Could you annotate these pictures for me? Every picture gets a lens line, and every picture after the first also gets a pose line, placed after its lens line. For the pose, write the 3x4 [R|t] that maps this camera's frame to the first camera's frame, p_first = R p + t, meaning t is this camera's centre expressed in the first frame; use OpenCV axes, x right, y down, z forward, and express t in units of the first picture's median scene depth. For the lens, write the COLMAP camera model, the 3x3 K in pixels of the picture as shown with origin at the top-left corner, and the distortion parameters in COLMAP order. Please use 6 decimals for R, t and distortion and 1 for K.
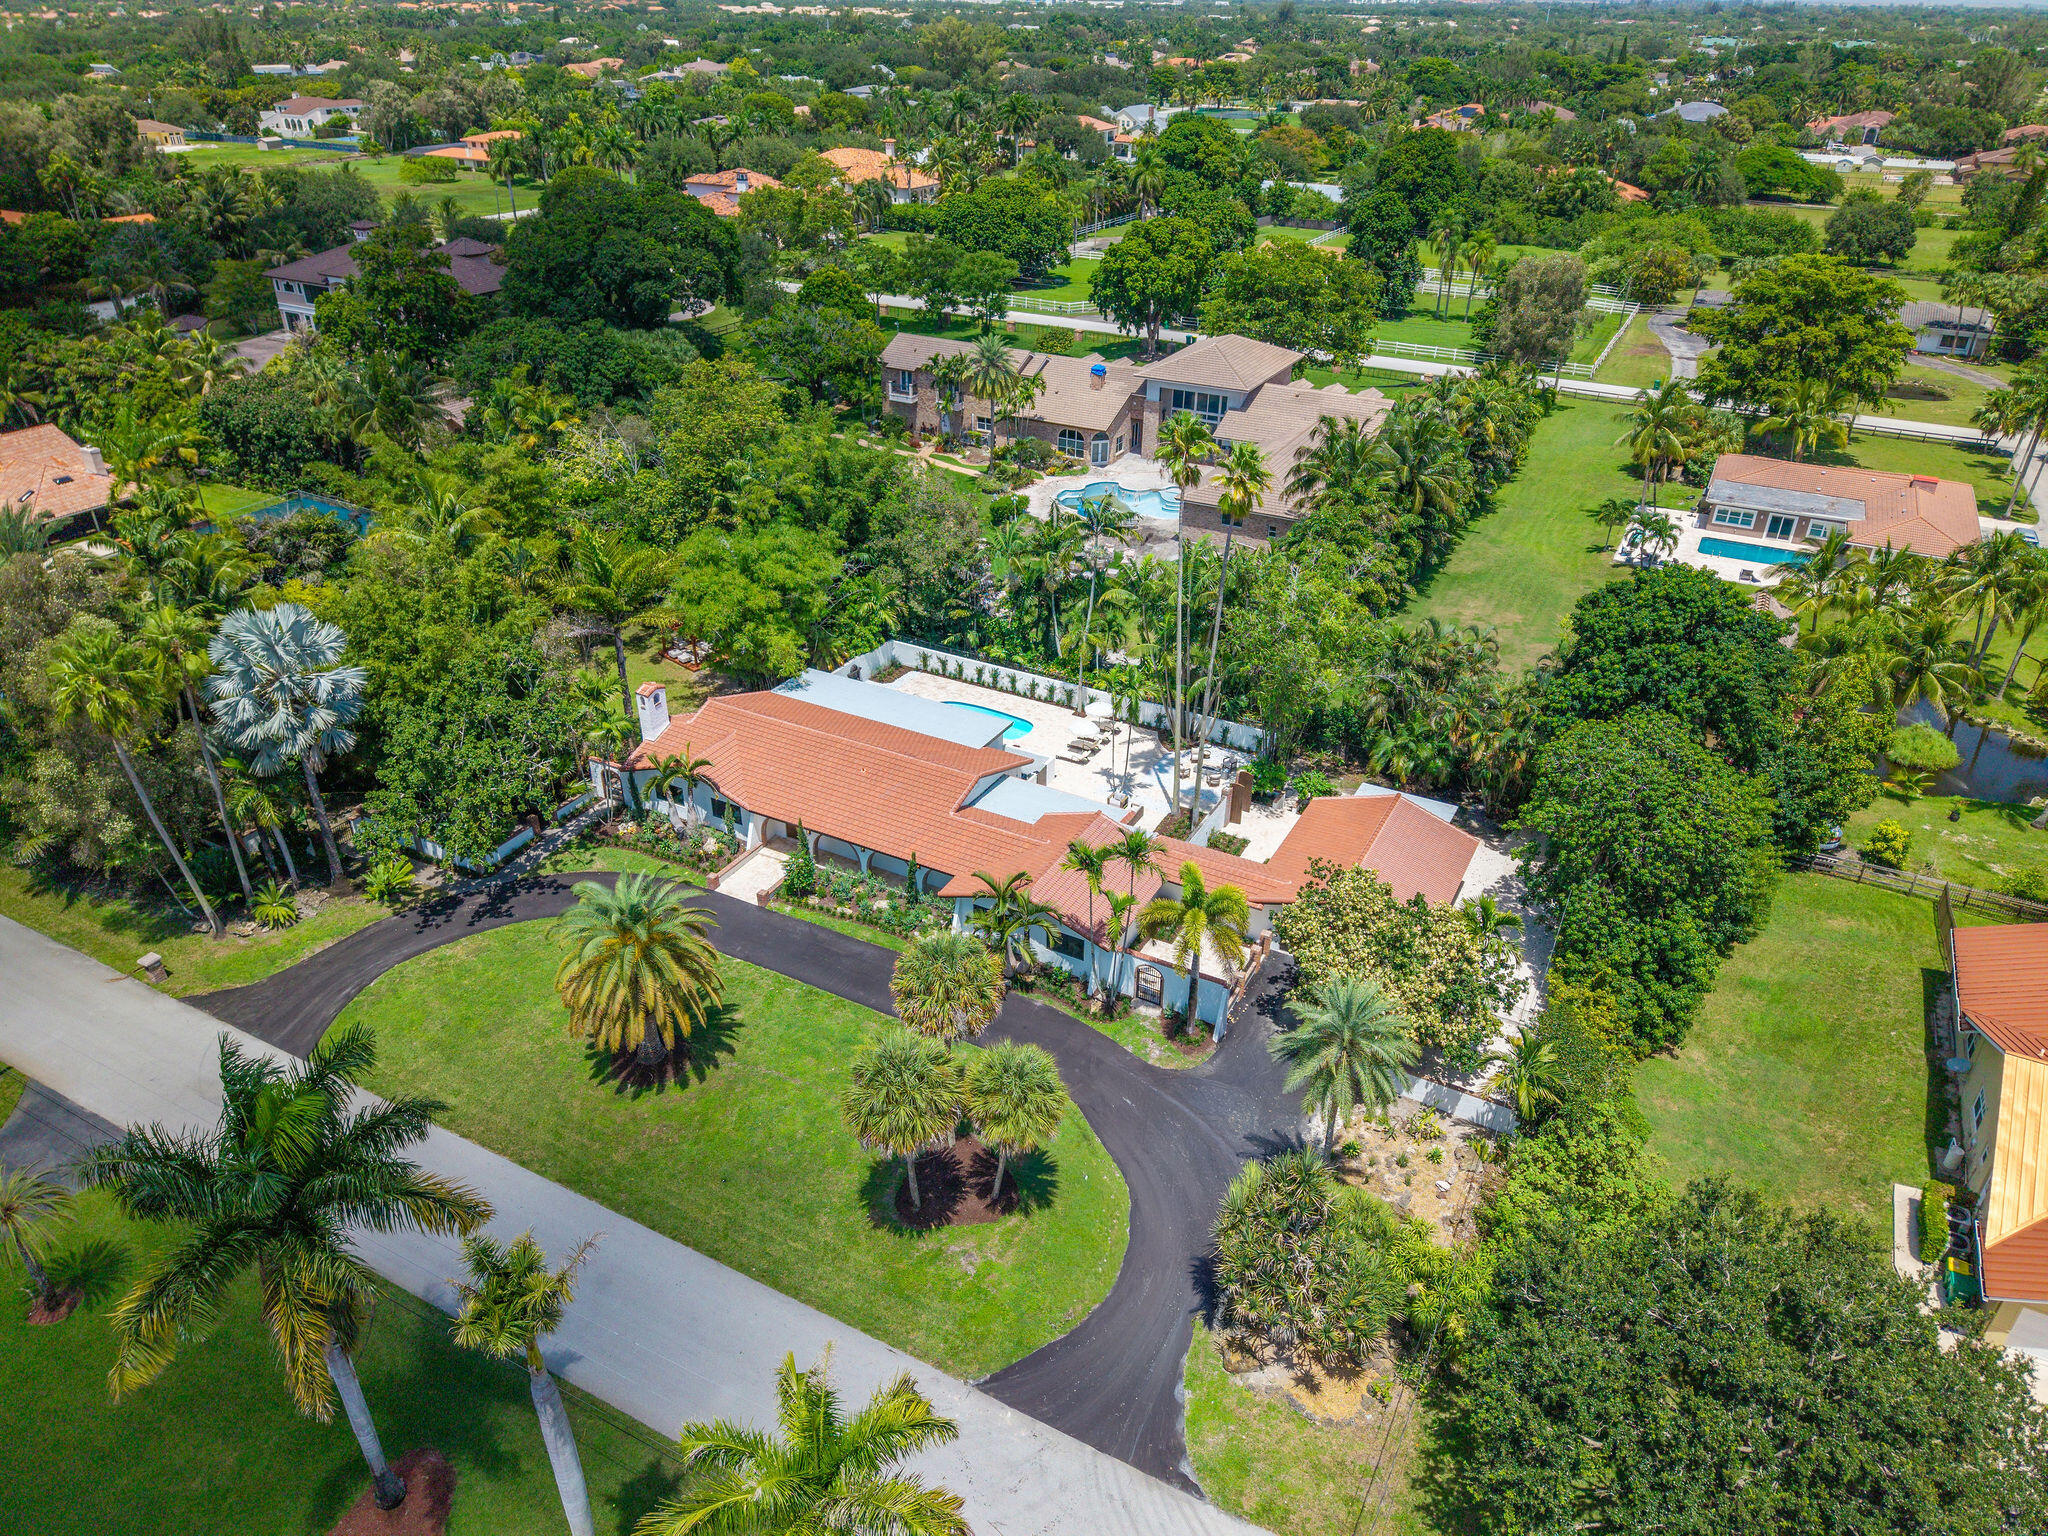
lens RADIAL K [[1366.6, 0, 1024.0], [0, 1366.6, 768.0], [0, 0, 1]] dist [0.060417, -0.100195]
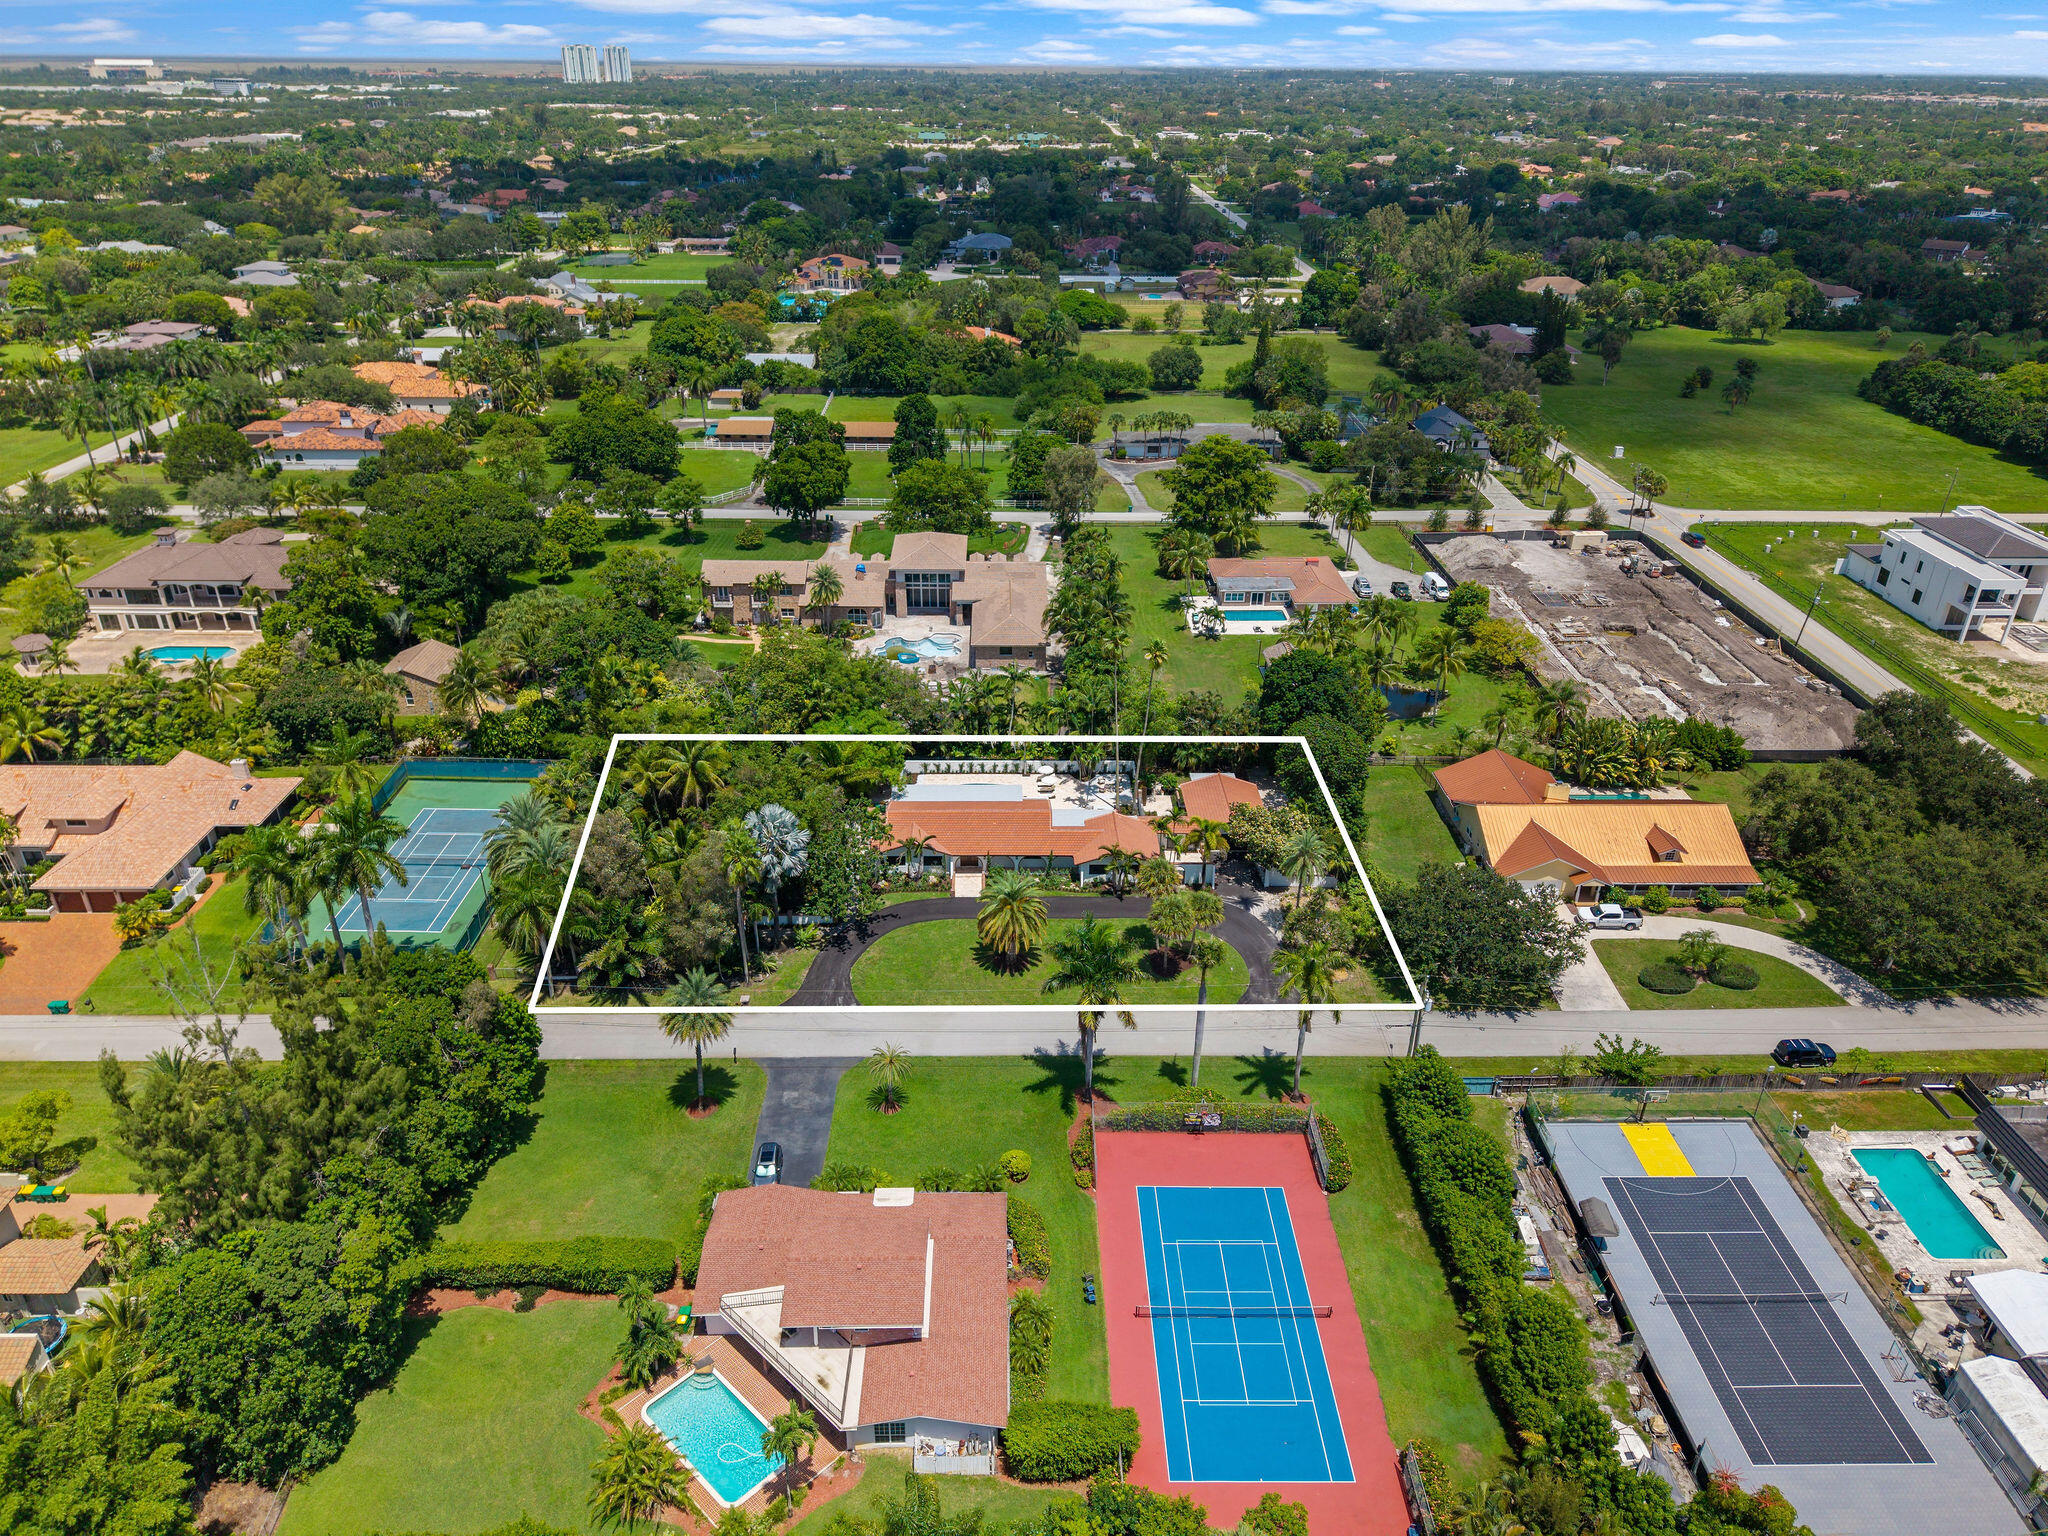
lens RADIAL K [[1366.6, 0, 1024.0], [0, 1366.6, 768.0], [0, 0, 1]] dist [0.060417, -0.100195]
pose [[0.874228, -0.225794, 0.429817, -0.727037], [0.240541, 0.970422, 0.020537, -0.084537], [-0.421741, 0.085434, 0.902682, -0.657553]]
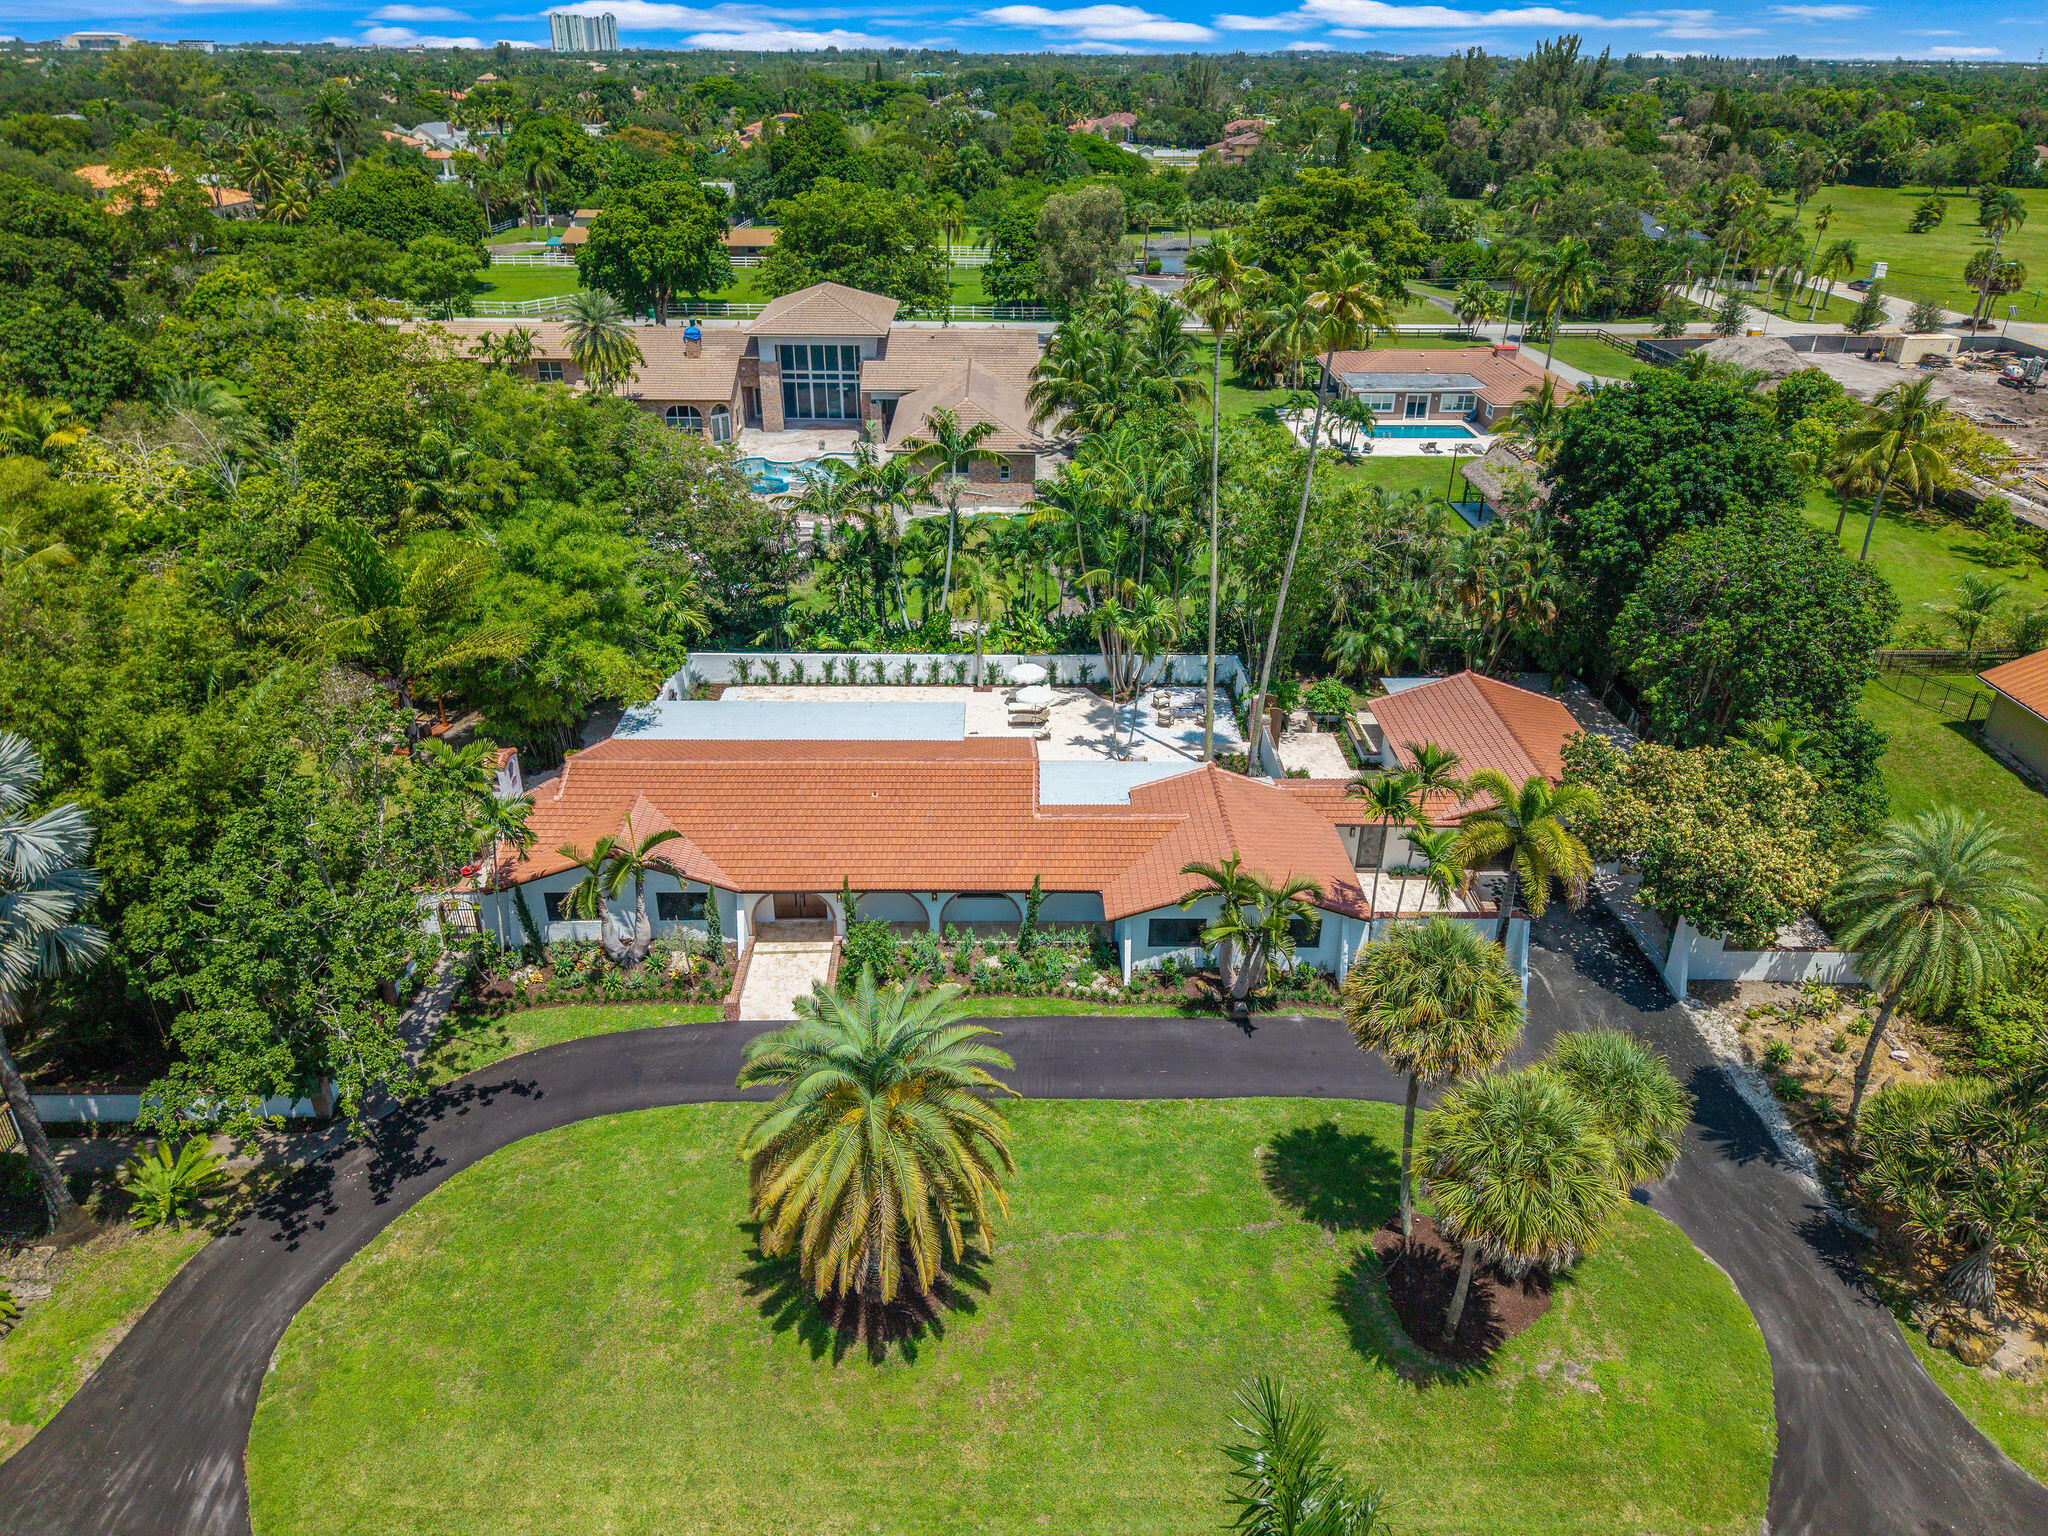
lens RADIAL K [[1382.3, 0, 1024.0], [0, 1382.3, 768.0], [0, 0, 1]] dist [-0.000497, 0.005263]
pose [[0.875211, -0.226803, 0.427277, -0.274757], [0.239833, 0.970520, 0.023899, -0.007878], [-0.420101, 0.081559, 0.903805, 0.258497]]
